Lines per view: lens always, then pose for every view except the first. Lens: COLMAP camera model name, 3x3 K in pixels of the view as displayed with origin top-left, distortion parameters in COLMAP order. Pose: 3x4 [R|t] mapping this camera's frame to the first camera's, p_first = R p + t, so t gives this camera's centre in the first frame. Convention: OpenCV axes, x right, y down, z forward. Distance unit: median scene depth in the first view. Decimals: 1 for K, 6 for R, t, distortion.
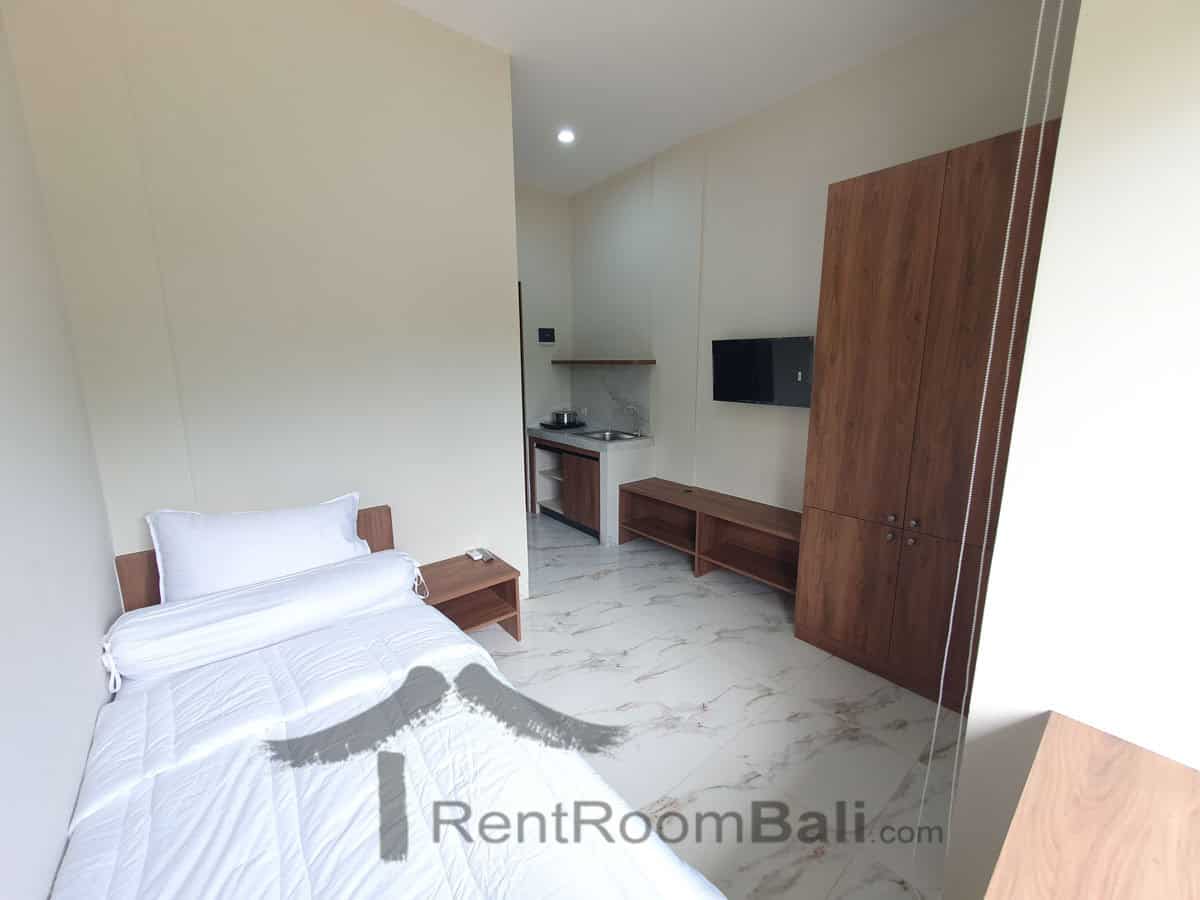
lens RADIAL K [[476.1, 0, 600.0], [0, 476.1, 450.0], [0, 0, 1]] dist [-0.000066, 0.000000]
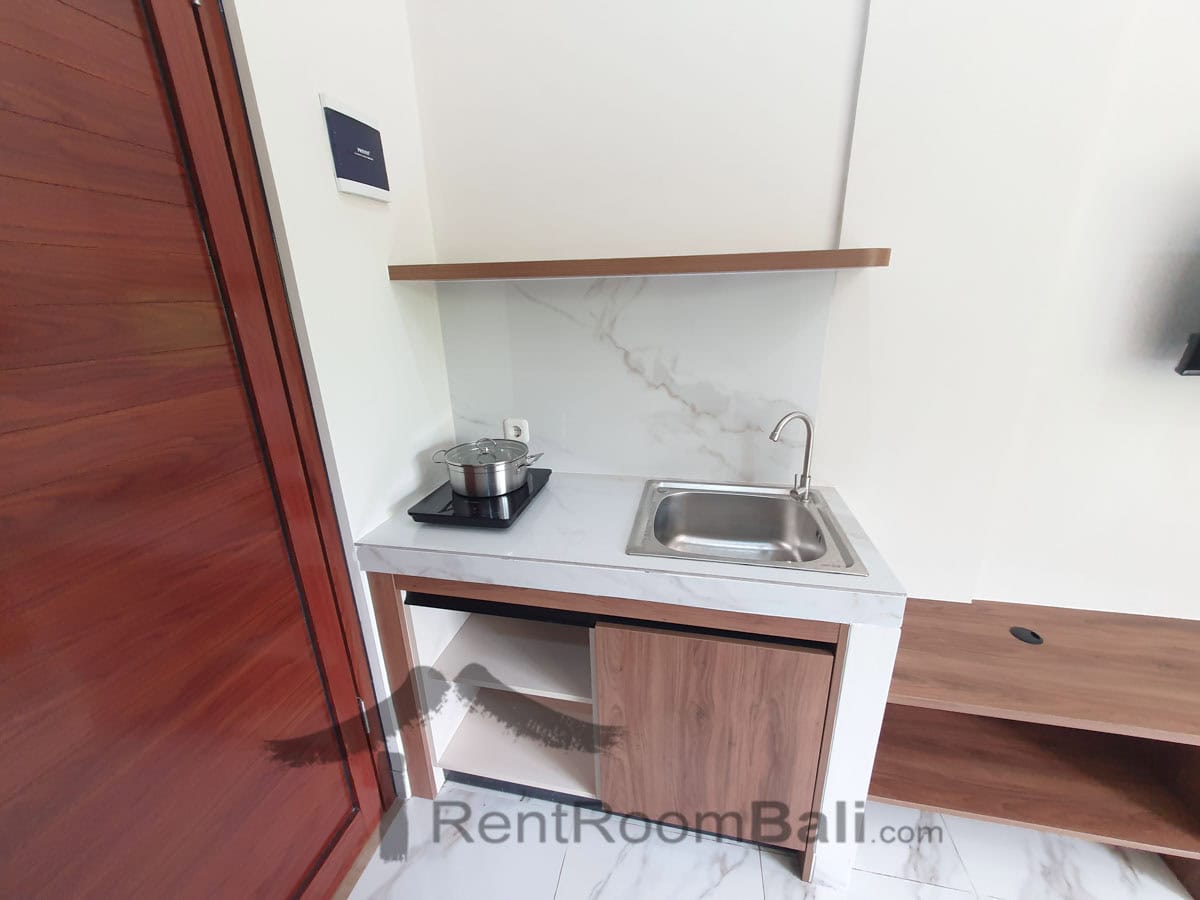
lens RADIAL K [[480.4, 0, 600.8], [0, 480.4, 459.0], [0, 0, 1]] dist [0.000050, -0.000014]
pose [[0.777508, -0.221344, 0.588632, -0.193255], [0.138214, 0.973270, 0.183416, -0.120674], [-0.613496, -0.061251, 0.787319, 0.735255]]
